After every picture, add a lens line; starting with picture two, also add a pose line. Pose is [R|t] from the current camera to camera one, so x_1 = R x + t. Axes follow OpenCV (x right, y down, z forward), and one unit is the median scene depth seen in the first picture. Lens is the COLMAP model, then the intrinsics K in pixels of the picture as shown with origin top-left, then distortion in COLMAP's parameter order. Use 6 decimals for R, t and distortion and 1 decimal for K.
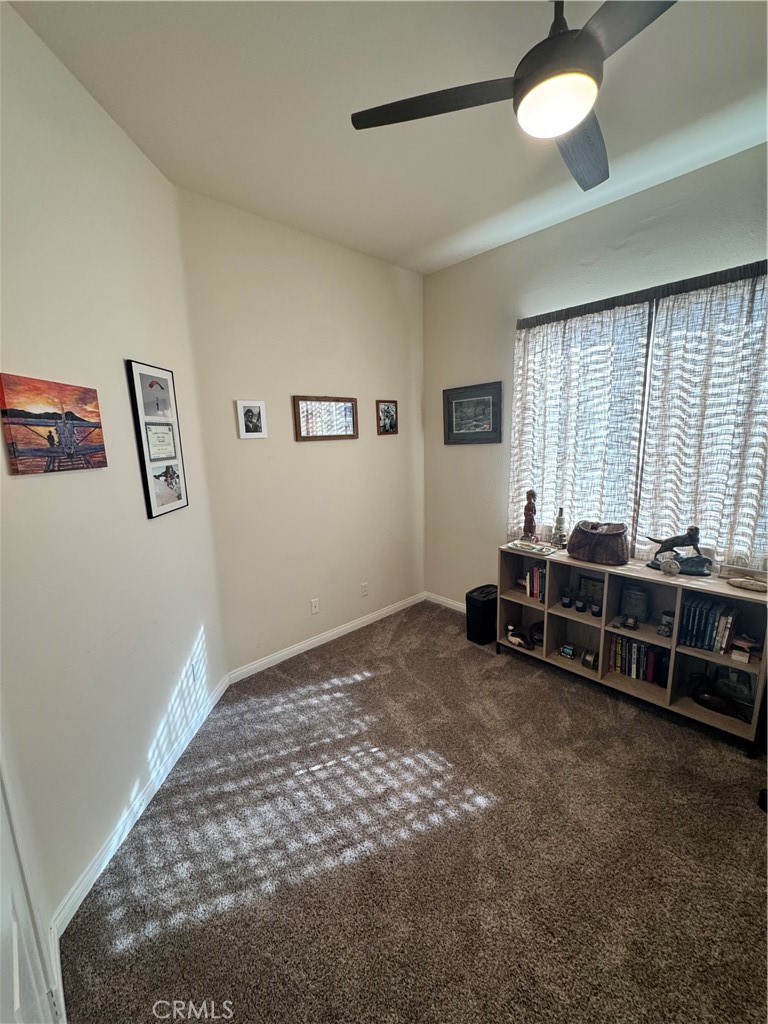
lens RADIAL K [[411.9, 0, 388.2], [0, 411.9, 511.1], [0, 0, 1]] dist [-0.000866, 0.000539]
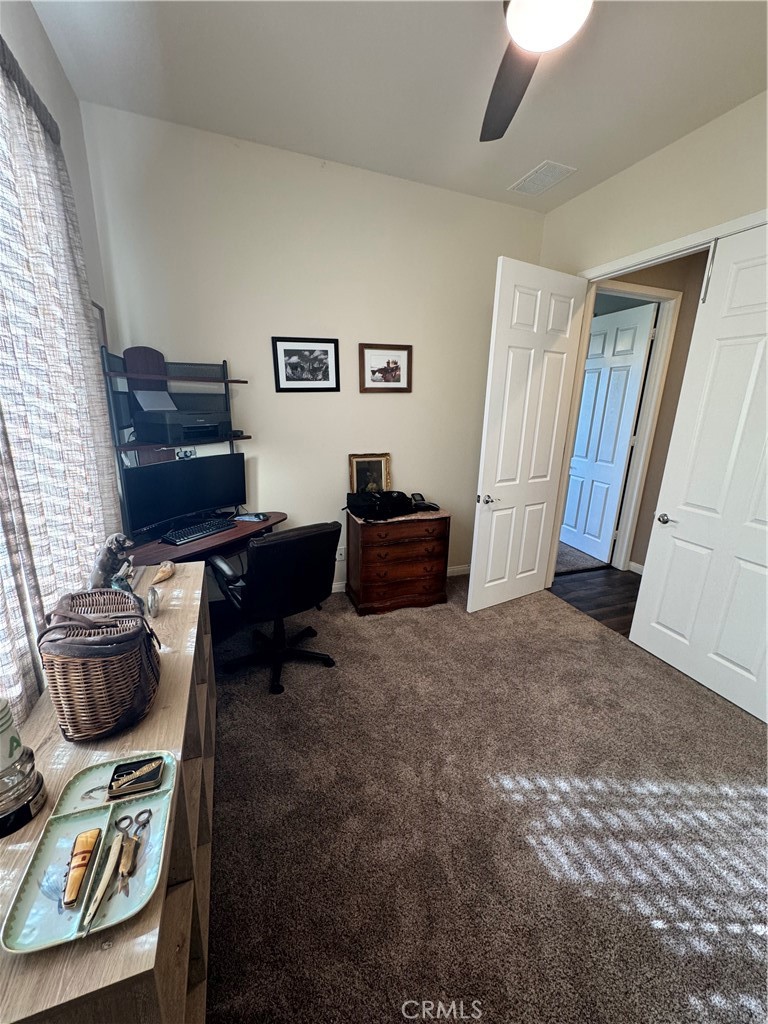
lens RADIAL K [[411.9, 0, 381.1], [0, 411.9, 507.6], [0, 0, 1]] dist [-0.000866, 0.000539]
pose [[-0.919271, -0.105986, 0.379089, 0.176988], [0.062697, 0.911349, 0.406832, -0.239339], [-0.388601, 0.397756, -0.831131, 1.440248]]
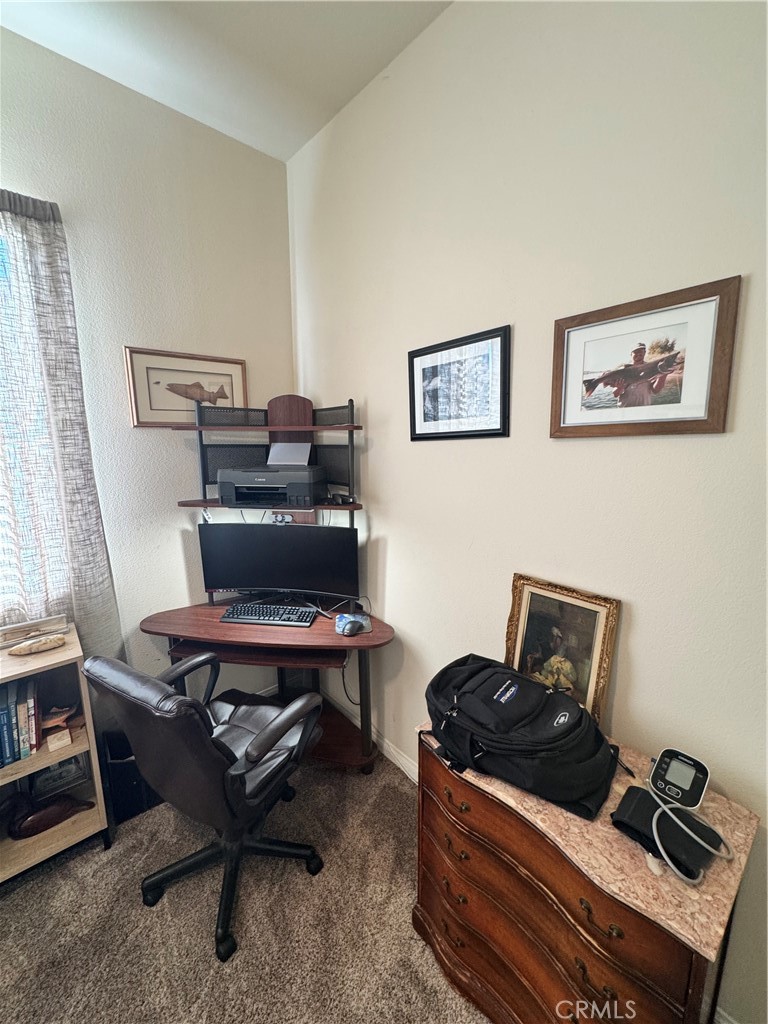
lens RADIAL K [[411.9, 0, 386.0], [0, 411.9, 511.5], [0, 0, 1]] dist [-0.000866, 0.000539]
pose [[0.039746, -0.159298, 0.986430, 0.215997], [0.178930, 0.972388, 0.149820, -0.049183], [-0.983059, 0.170547, 0.067152, 0.304270]]
